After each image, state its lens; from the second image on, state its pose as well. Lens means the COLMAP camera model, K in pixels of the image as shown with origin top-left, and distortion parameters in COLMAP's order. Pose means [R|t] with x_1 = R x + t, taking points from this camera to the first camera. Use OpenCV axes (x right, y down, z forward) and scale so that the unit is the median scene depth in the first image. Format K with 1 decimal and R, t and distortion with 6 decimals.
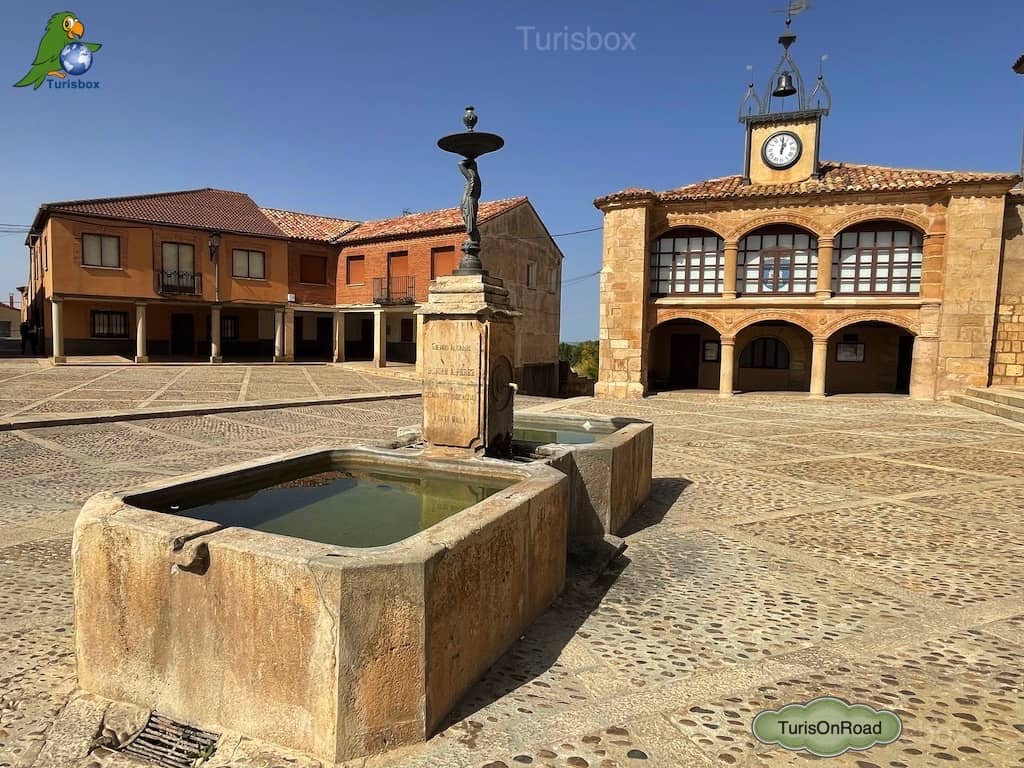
lens RADIAL K [[631.5, 0, 512.0], [0, 631.5, 384.0], [0, 0, 1]] dist [-0.000386, -0.002796]
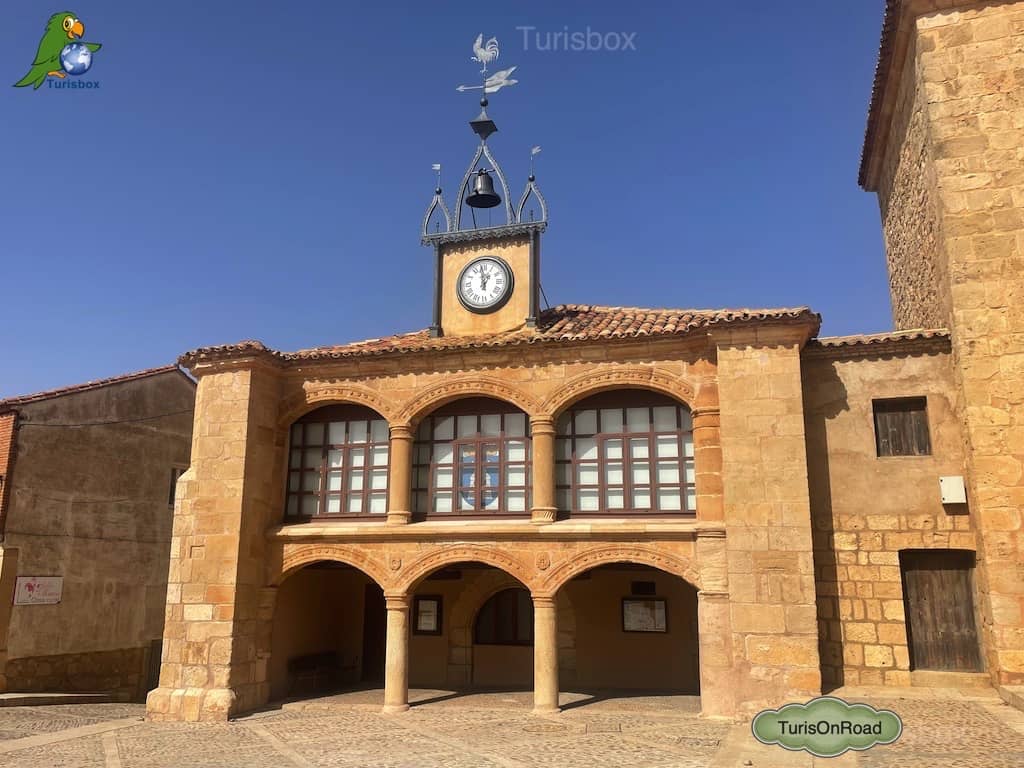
lens RADIAL K [[797.1, 0, 512.0], [0, 797.1, 384.0], [0, 0, 1]] dist [0.103131, -0.130276]
pose [[0.997496, 0.001023, 0.070710, 0.401922], [0.019845, 0.955667, -0.293779, -0.042376], [-0.067876, 0.294447, 0.953254, 0.273296]]
